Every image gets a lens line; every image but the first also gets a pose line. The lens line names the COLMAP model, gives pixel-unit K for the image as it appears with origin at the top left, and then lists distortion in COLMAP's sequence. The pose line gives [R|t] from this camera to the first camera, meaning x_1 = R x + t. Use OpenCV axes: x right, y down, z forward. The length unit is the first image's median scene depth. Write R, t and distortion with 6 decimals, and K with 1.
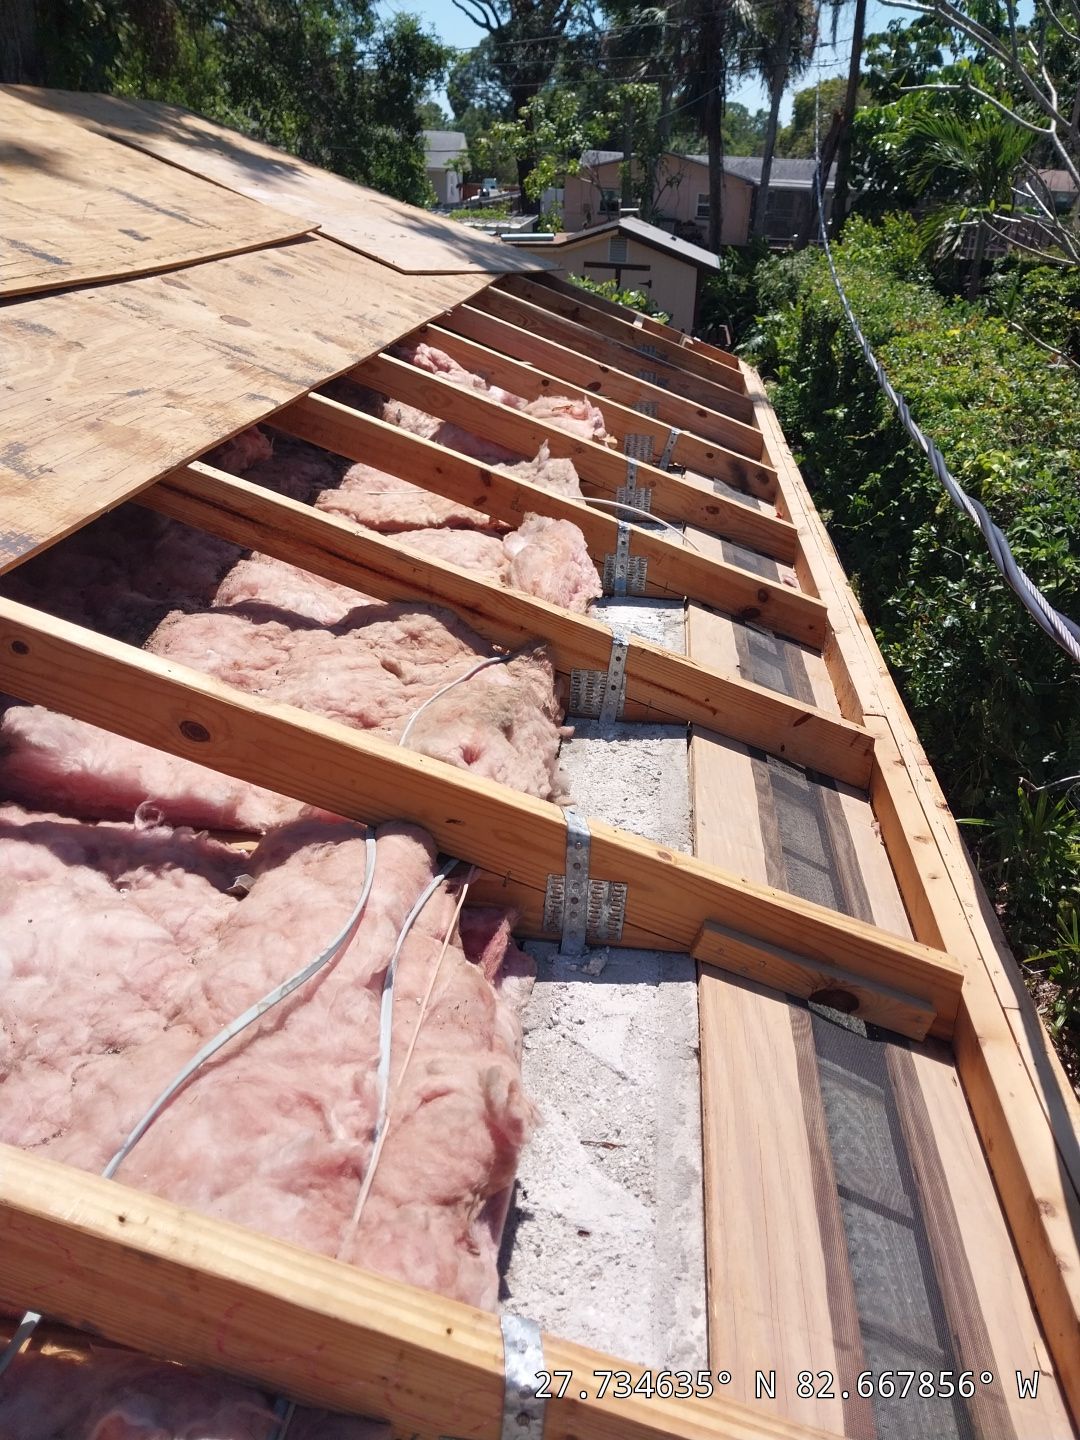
lens RADIAL K [[1112.2, 0, 554.9], [0, 1112.2, 711.0], [0, 0, 1]] dist [-0.008942, 0.002400]
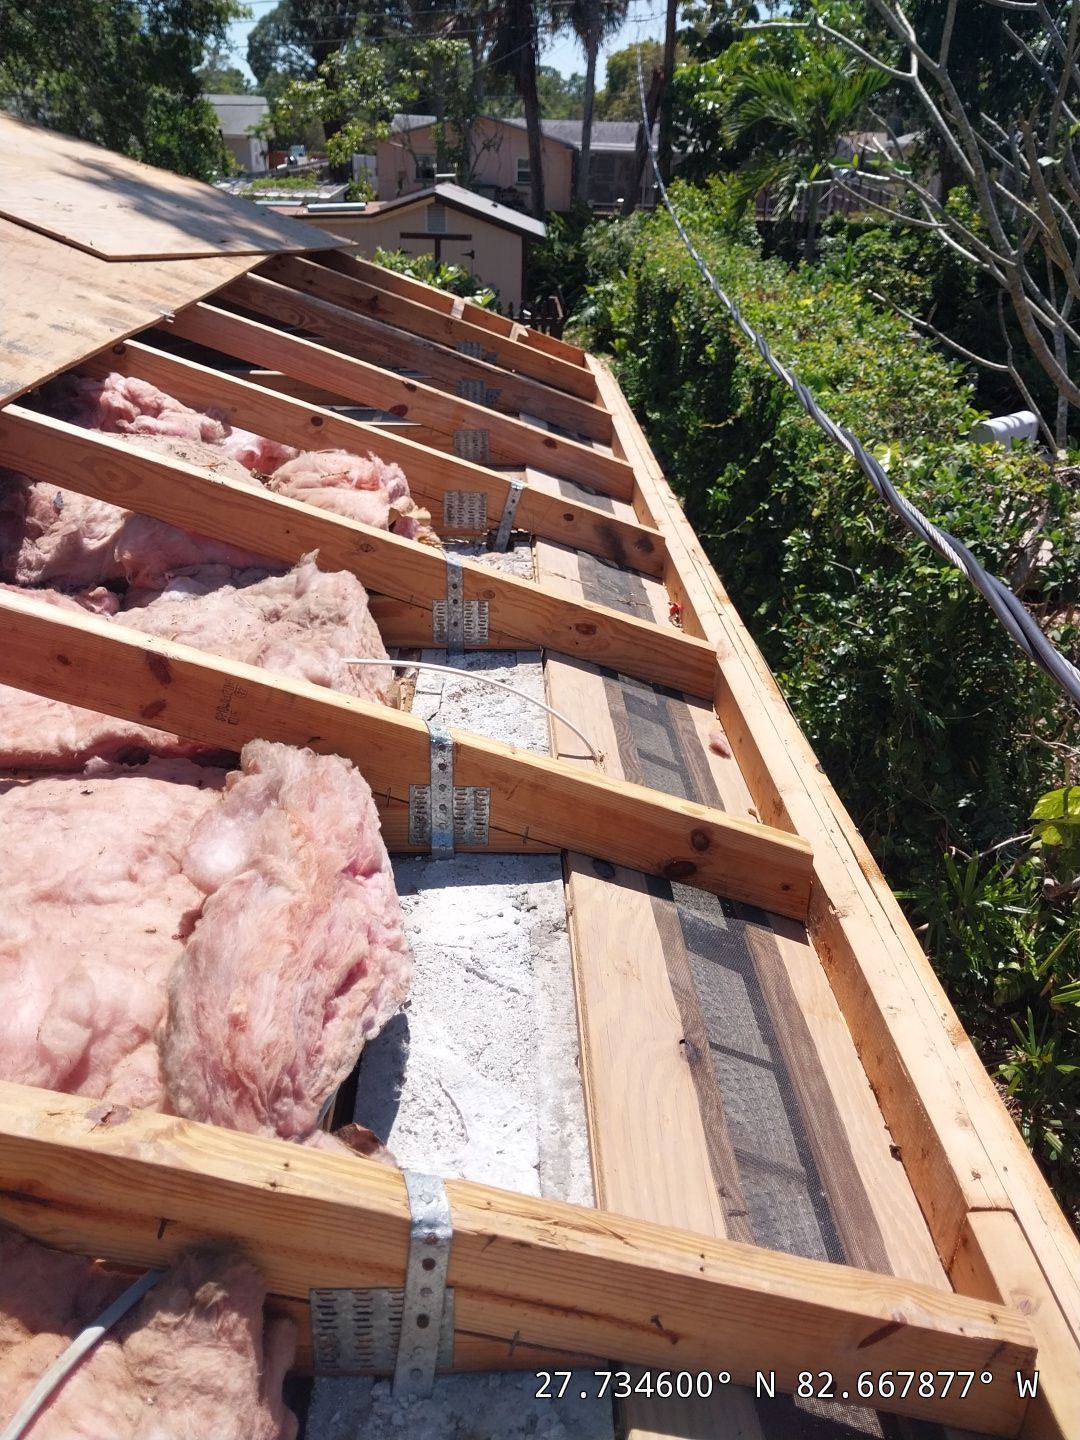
lens RADIAL K [[1120.3, 0, 540.0], [0, 1120.3, 720.0], [0, 0, 1]] dist [-0.025060, 0.002566]
pose [[0.990792, -0.070569, 0.115549, 0.005529], [0.067152, 0.997190, 0.033208, -0.021565], [-0.117568, -0.025143, 0.992746, 0.052350]]
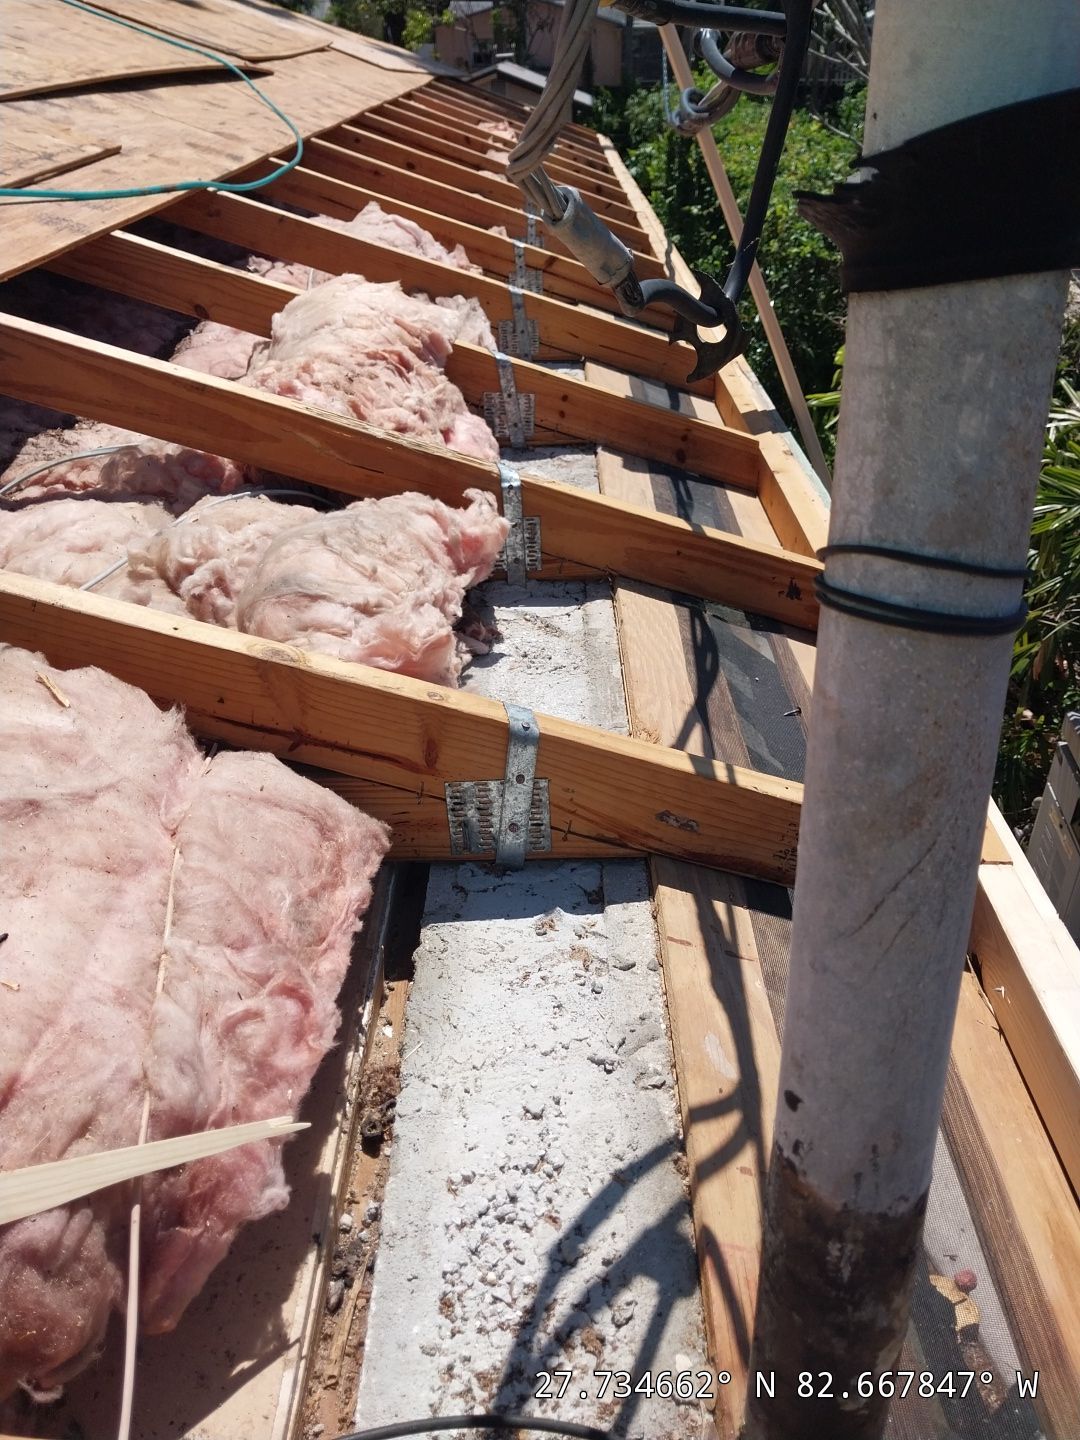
lens RADIAL K [[1112.2, 0, 554.9], [0, 1112.2, 711.0], [0, 0, 1]] dist [-0.008942, 0.002400]
pose [[0.993343, -0.096222, 0.063331, -0.015528], [0.089317, 0.990551, 0.104069, 0.077993], [-0.072746, -0.097719, 0.992552, -0.145825]]
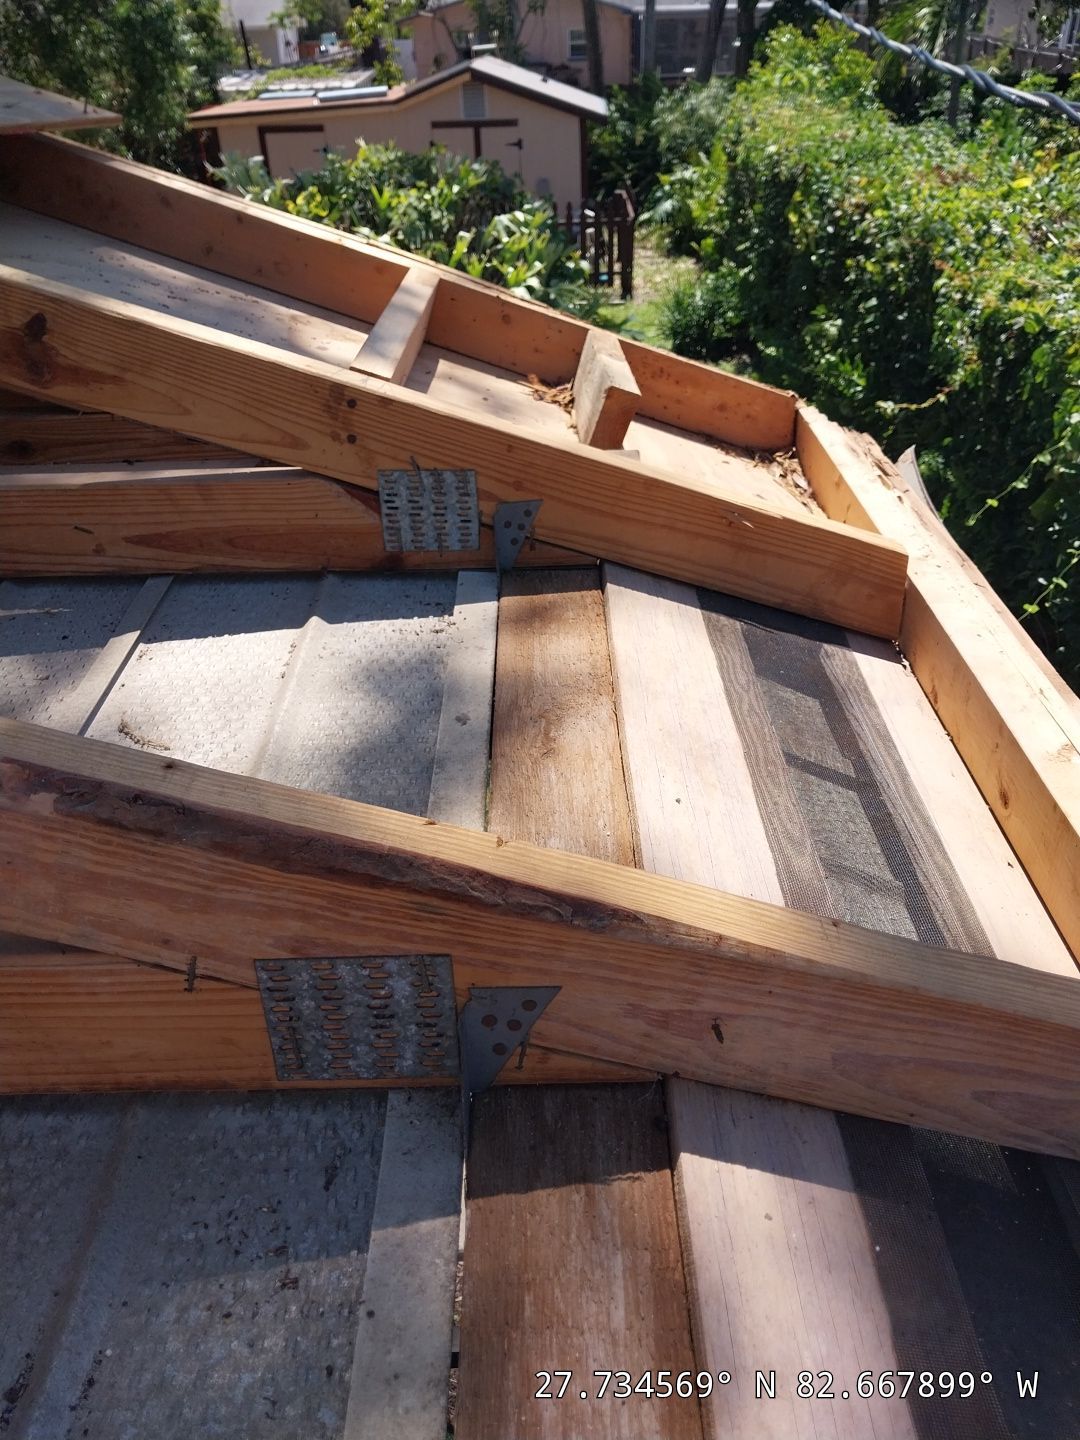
lens RADIAL K [[1112.2, 0, 554.9], [0, 1112.2, 711.0], [0, 0, 1]] dist [-0.008942, 0.002400]
pose [[0.991699, -0.116697, 0.053987, 0.022123], [0.110510, 0.988197, 0.106083, -0.077498], [-0.065729, -0.099237, 0.992891, 0.202047]]
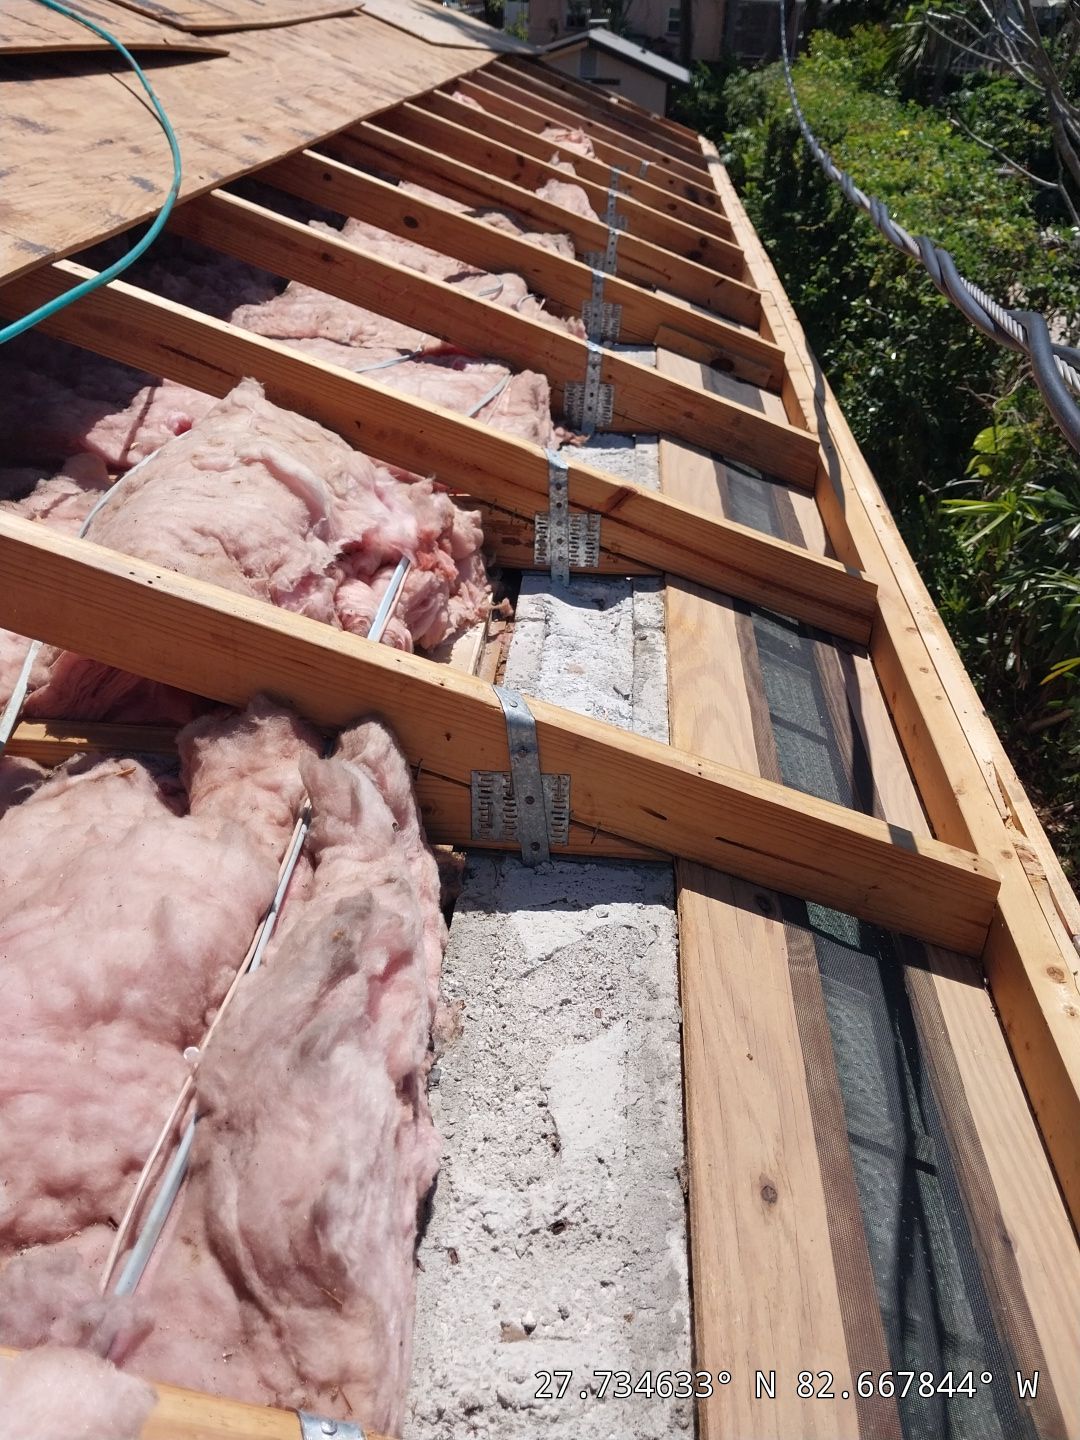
lens RADIAL K [[1108.0, 0, 552.1], [0, 1108.0, 715.7], [0, 0, 1]] dist [0.010736, -0.026118]
pose [[0.999620, -0.016611, 0.021986, -0.007368], [0.013621, 0.991454, 0.129747, 0.039087], [-0.023954, -0.129398, 0.991303, -0.068525]]
